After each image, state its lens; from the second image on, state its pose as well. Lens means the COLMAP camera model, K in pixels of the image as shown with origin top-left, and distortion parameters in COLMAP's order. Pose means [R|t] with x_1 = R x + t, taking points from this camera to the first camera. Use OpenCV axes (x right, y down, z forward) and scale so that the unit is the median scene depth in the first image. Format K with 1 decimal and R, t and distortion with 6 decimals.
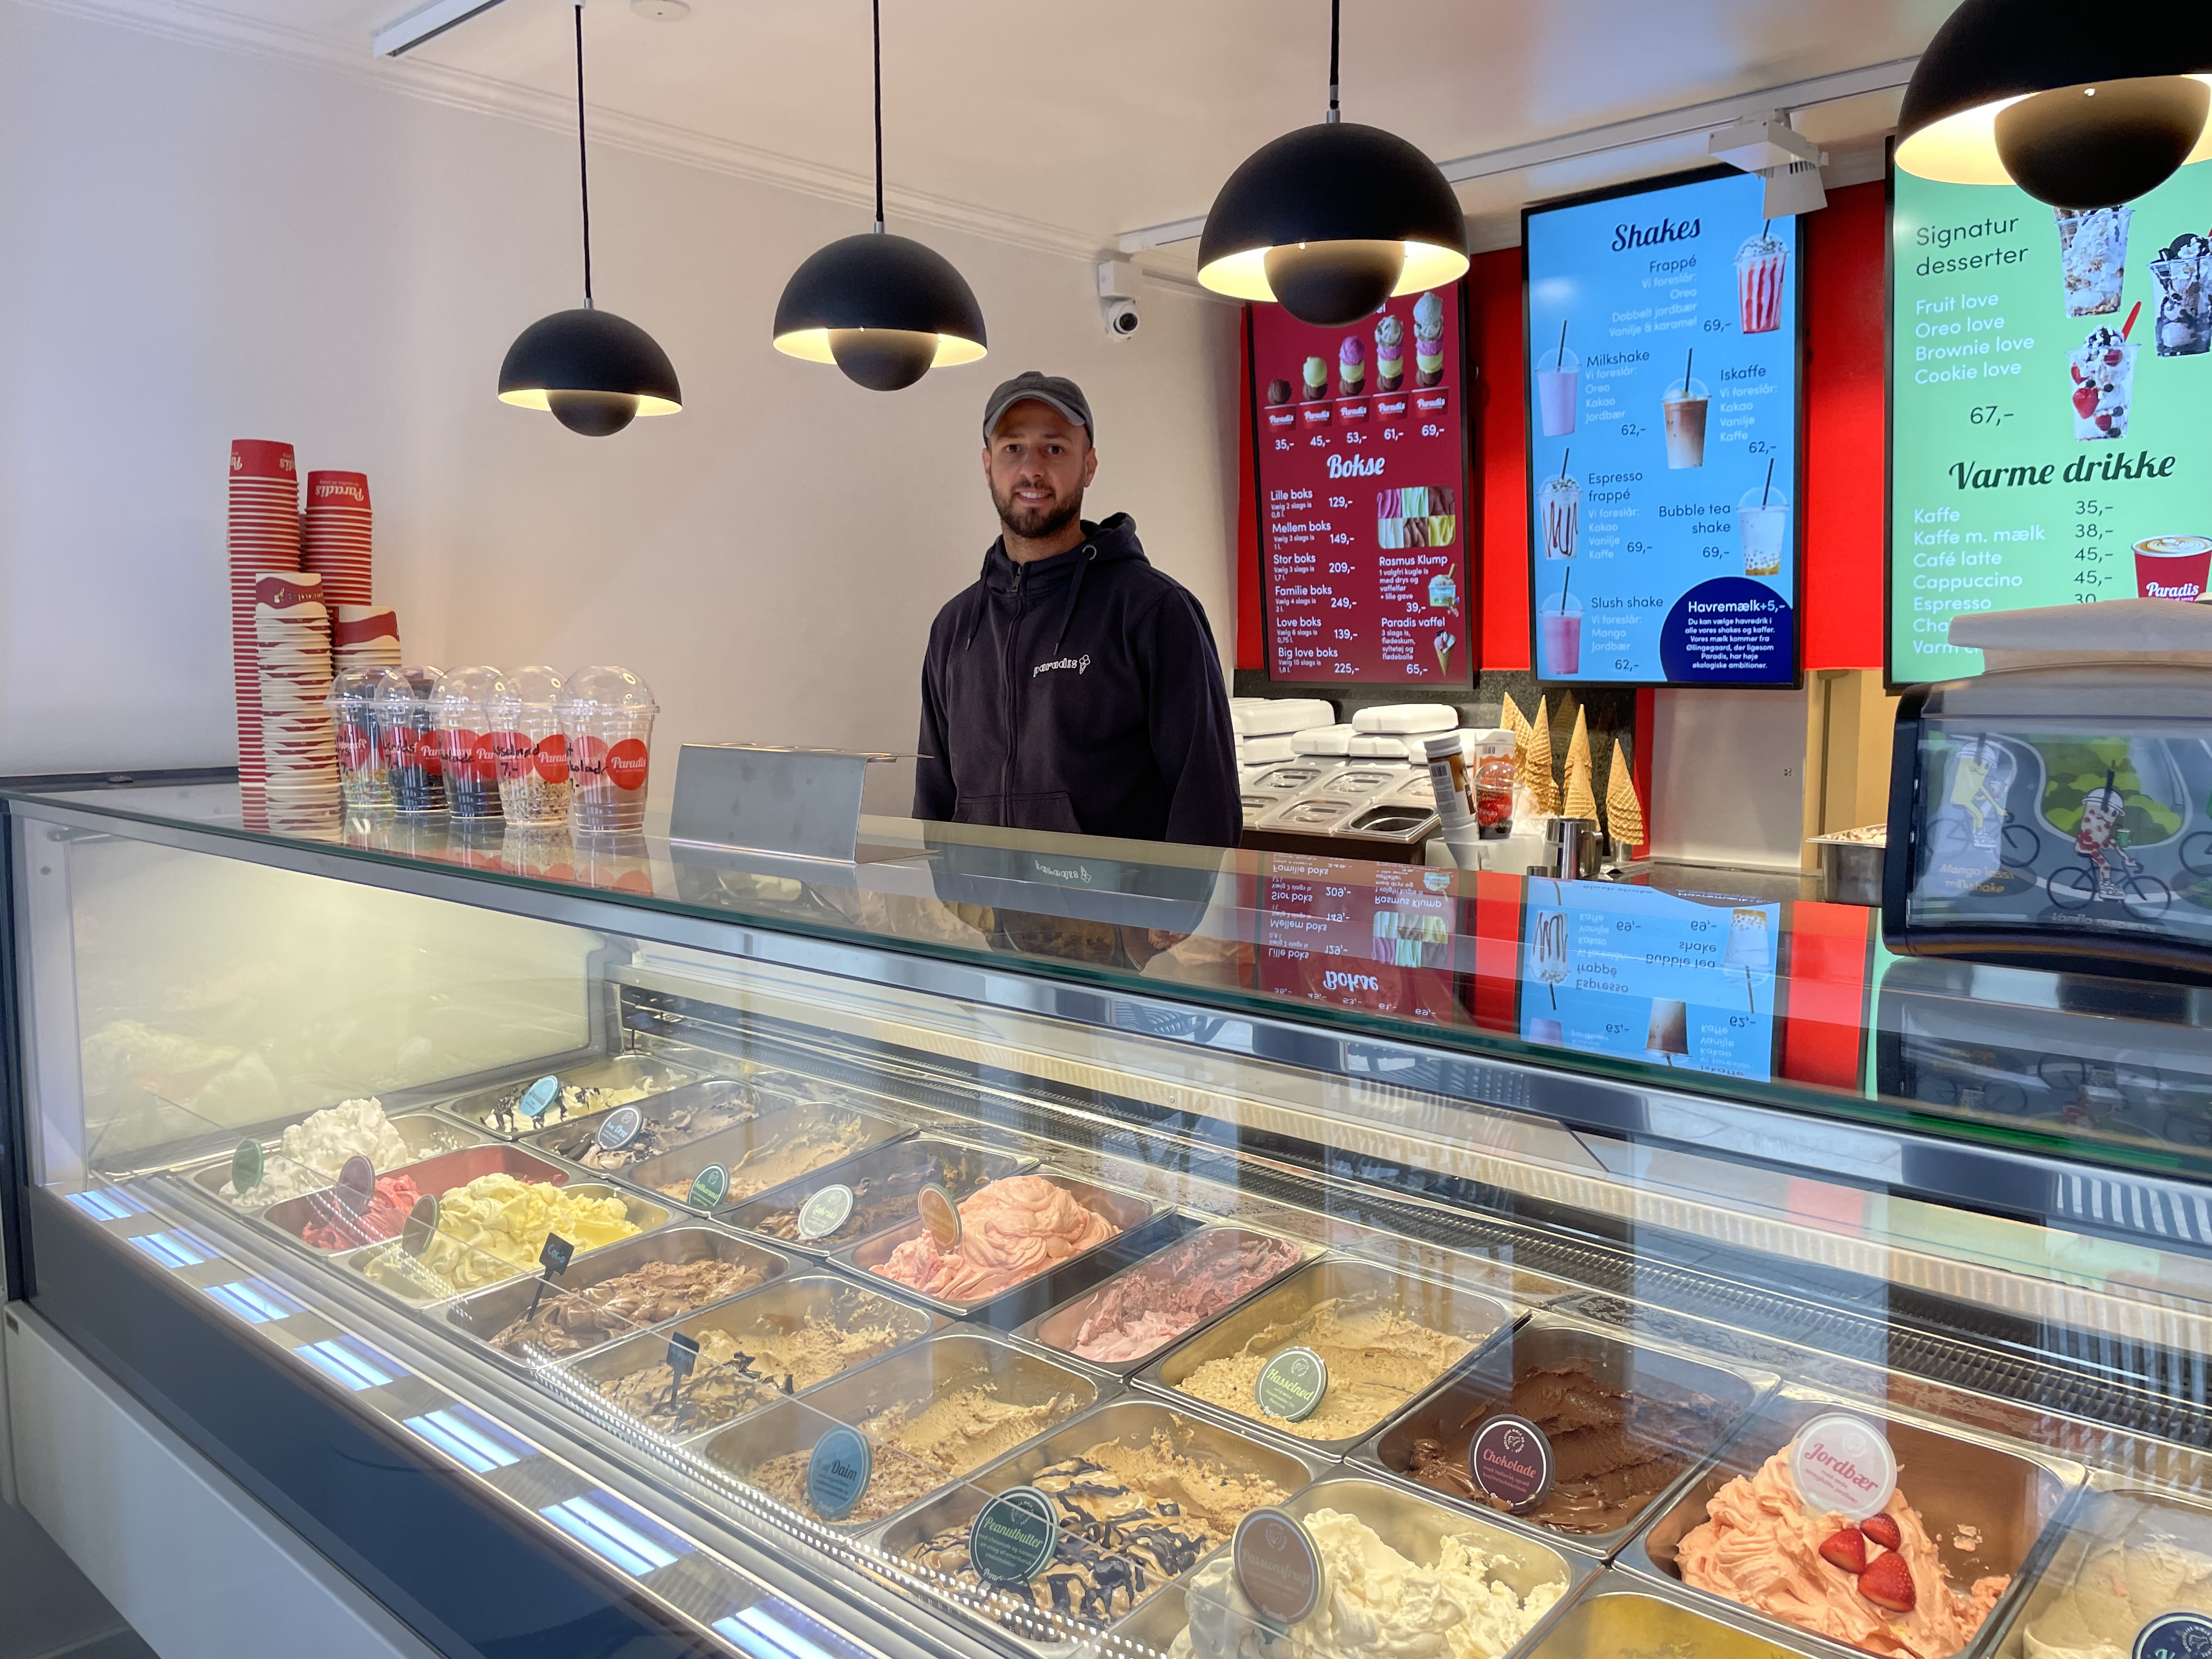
lens RADIAL K [[1658.7, 0, 1106.0], [0, 1658.7, 829.5], [0, 0, 1]] dist [0.077614, -0.111135]
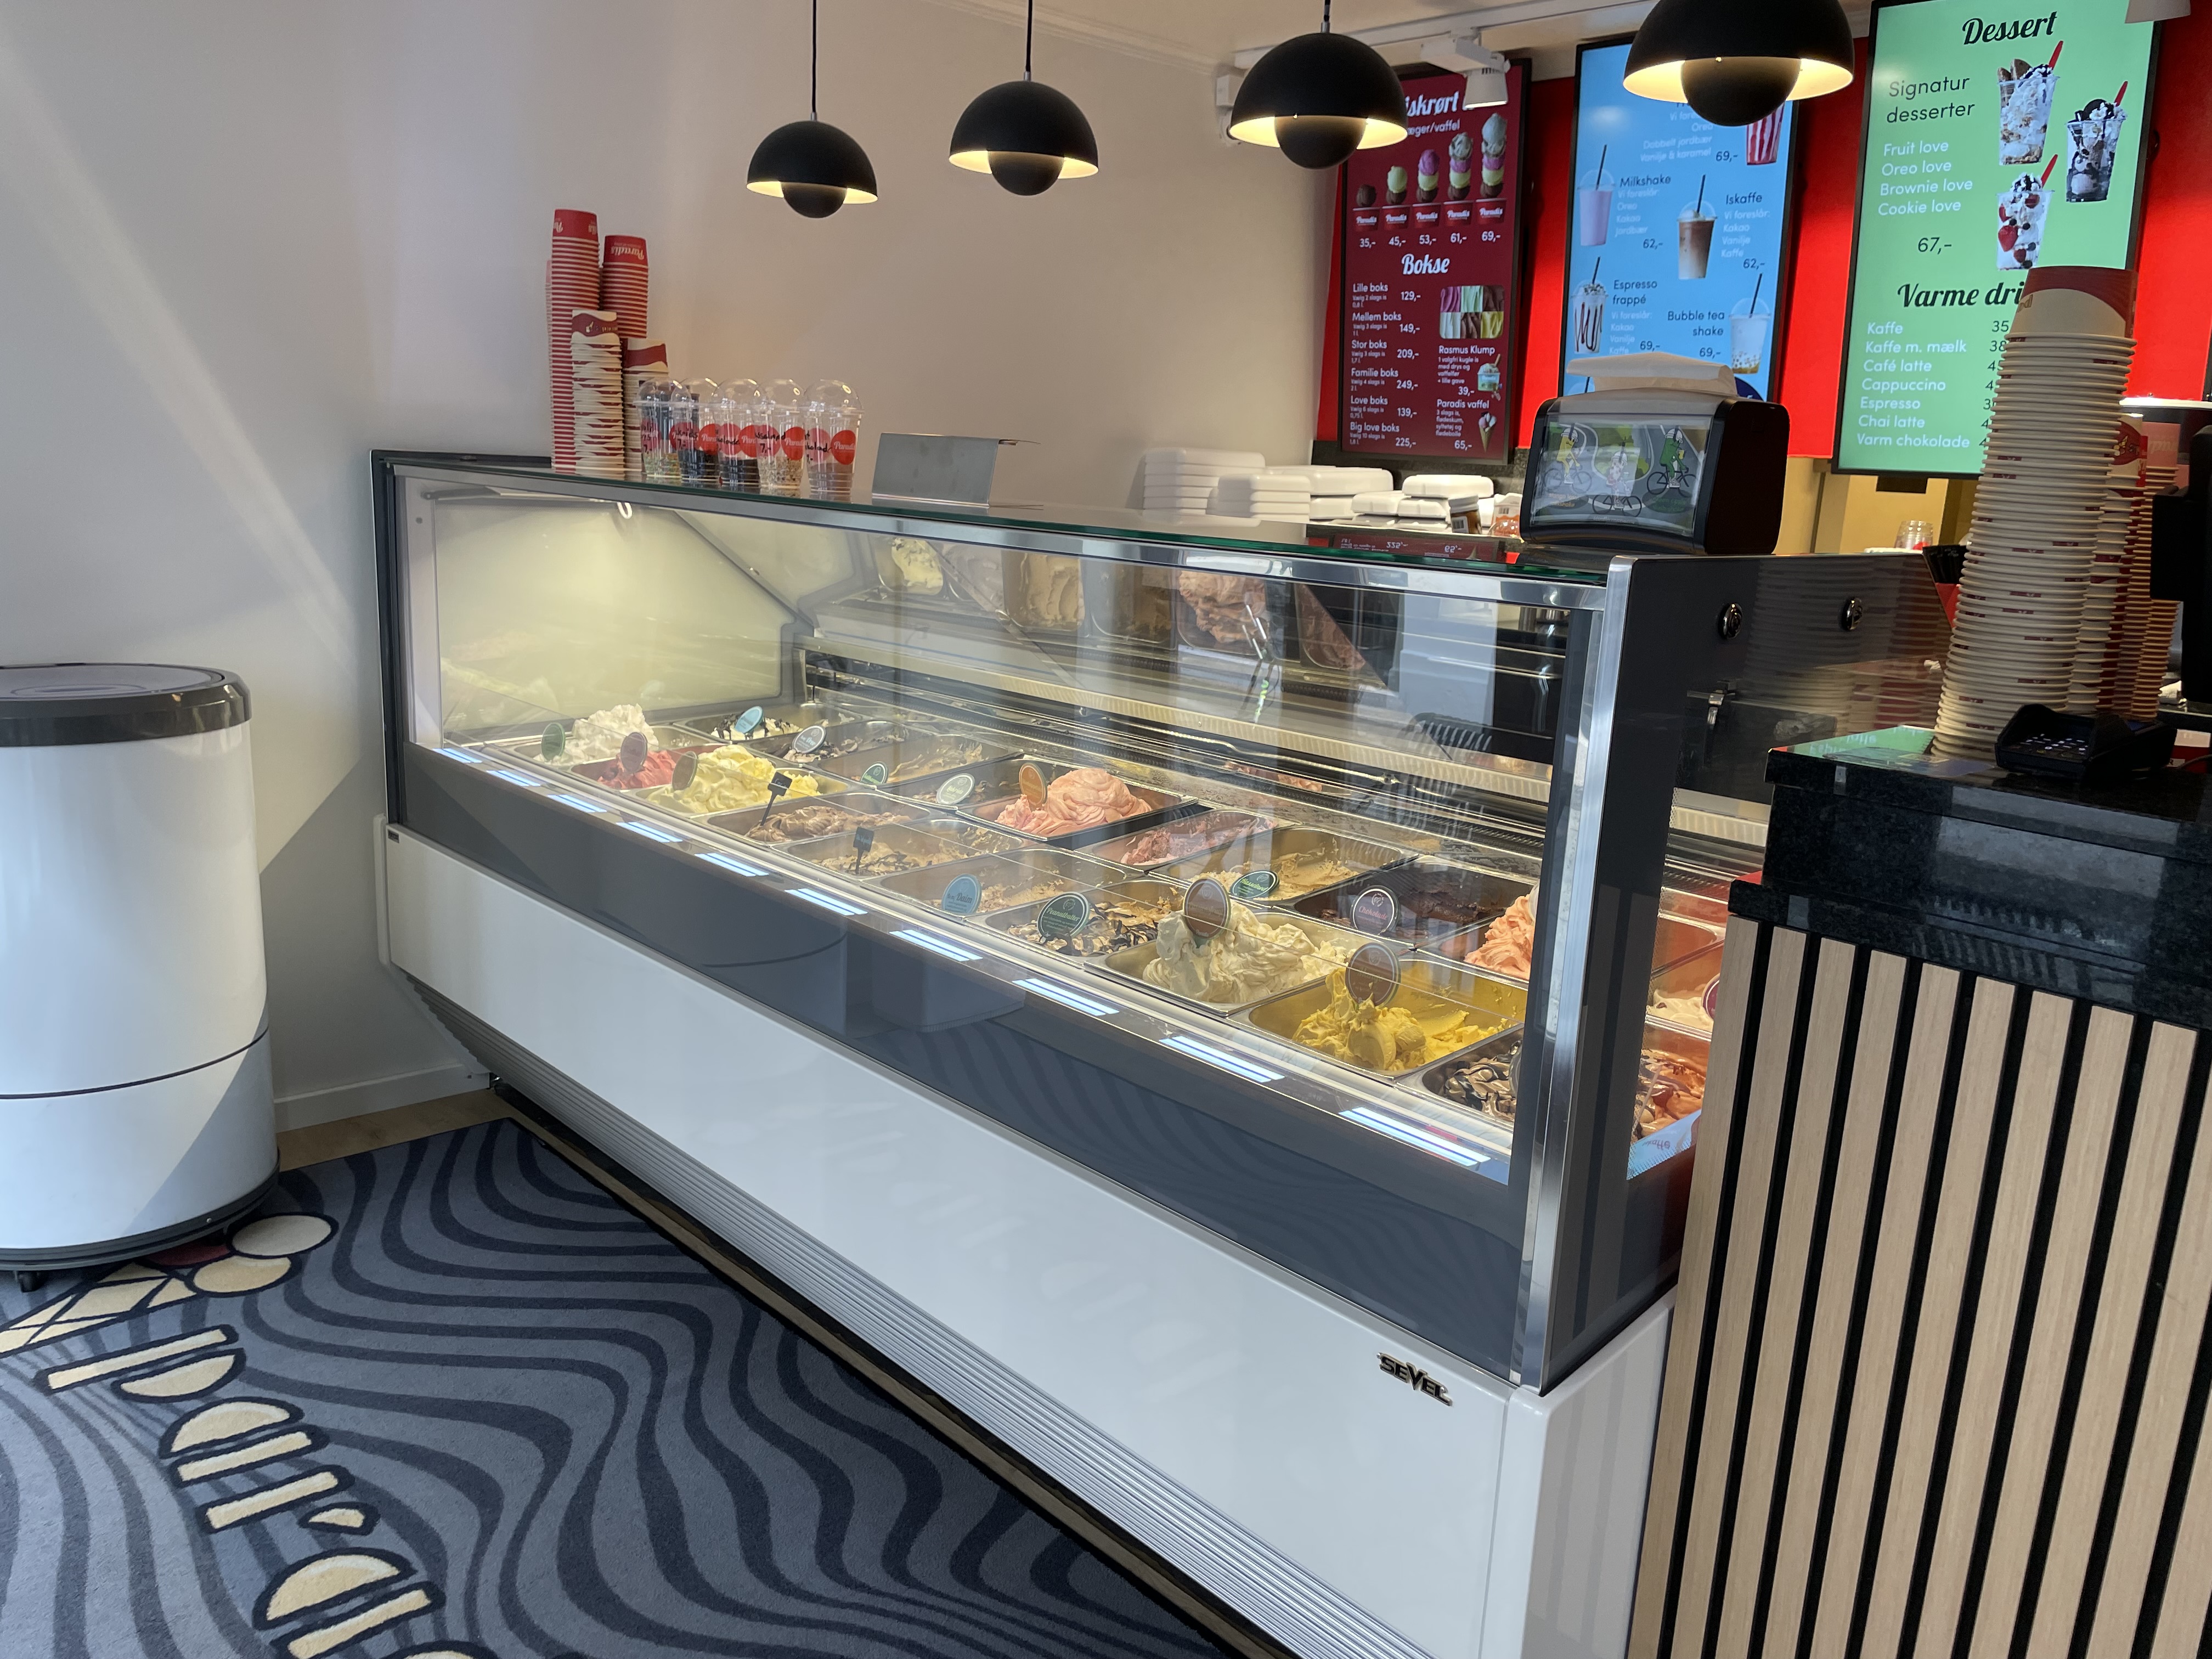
lens RADIAL K [[1658.7, 0, 1106.0], [0, 1658.7, 829.5], [0, 0, 1]] dist [0.077614, -0.111135]
pose [[0.995262, 0.068056, -0.069438, 0.044319], [-0.059361, 0.990949, 0.120398, 0.059598], [0.077003, -0.115706, 0.990294, -0.289559]]
